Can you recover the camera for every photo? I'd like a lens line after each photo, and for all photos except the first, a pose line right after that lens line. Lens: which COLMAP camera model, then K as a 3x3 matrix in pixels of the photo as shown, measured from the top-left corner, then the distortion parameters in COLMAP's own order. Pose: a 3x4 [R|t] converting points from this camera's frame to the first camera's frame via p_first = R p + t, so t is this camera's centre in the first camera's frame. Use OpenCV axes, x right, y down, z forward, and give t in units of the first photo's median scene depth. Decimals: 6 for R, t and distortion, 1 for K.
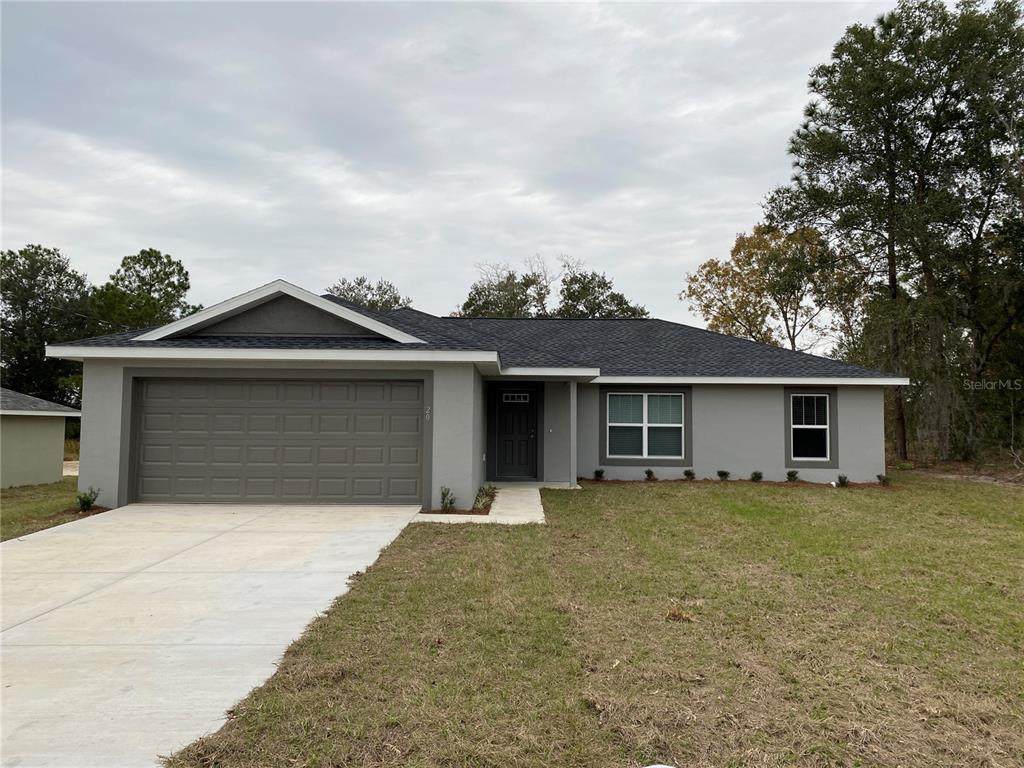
lens RADIAL K [[760.2, 0, 512.0], [0, 760.2, 384.0], [0, 0, 1]] dist [0.033415, -0.003797]
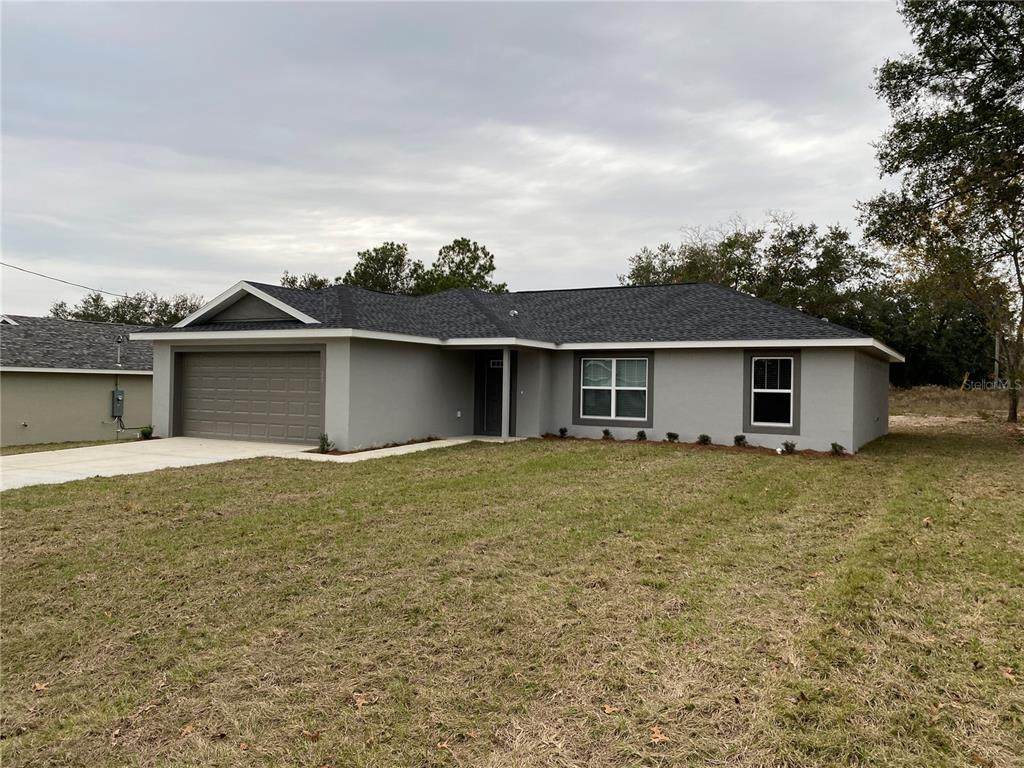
lens RADIAL K [[779.7, 0, 512.0], [0, 779.7, 384.0], [0, 0, 1]] dist [0.059462, -0.000186]
pose [[0.868400, 0.004918, -0.495840, 0.594705], [0.016673, 0.999096, 0.039112, 0.003117], [0.495584, -0.042232, 0.867533, -0.016172]]
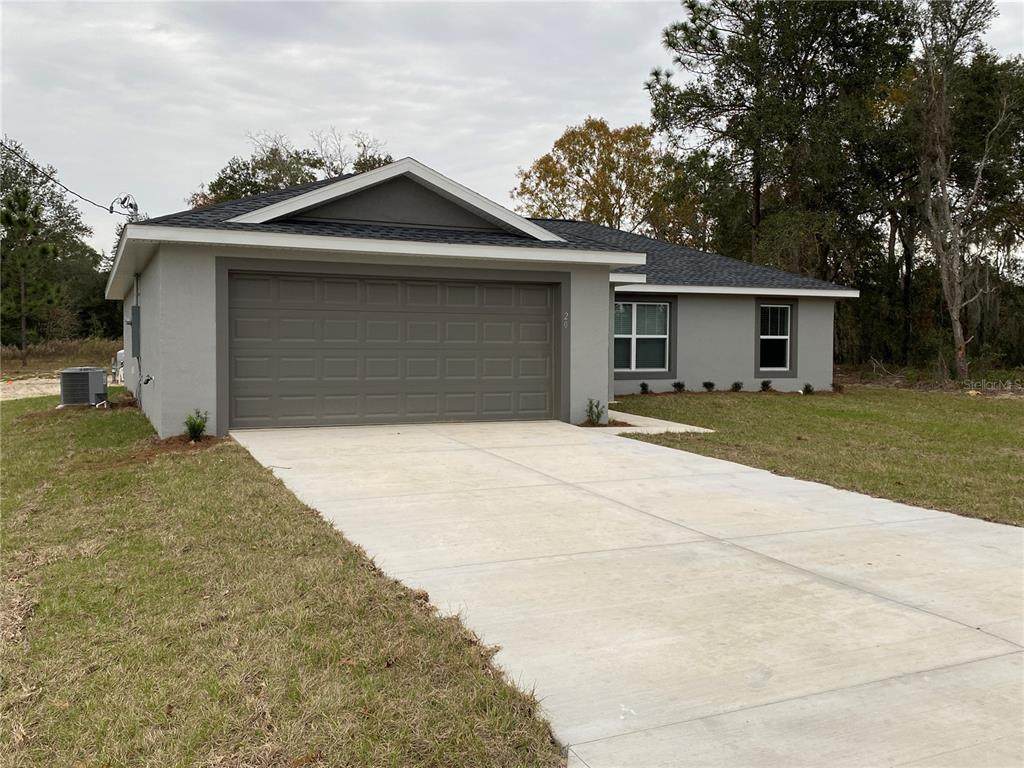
lens RADIAL K [[919.0, 0, 512.0], [0, 919.0, 384.0], [0, 0, 1]] dist [0.100665, -0.005394]
pose [[0.915835, -0.021109, 0.401000, -0.425673], [-0.017683, 0.995529, 0.092790, 0.009466], [-0.401166, -0.092071, 0.911366, 0.010863]]
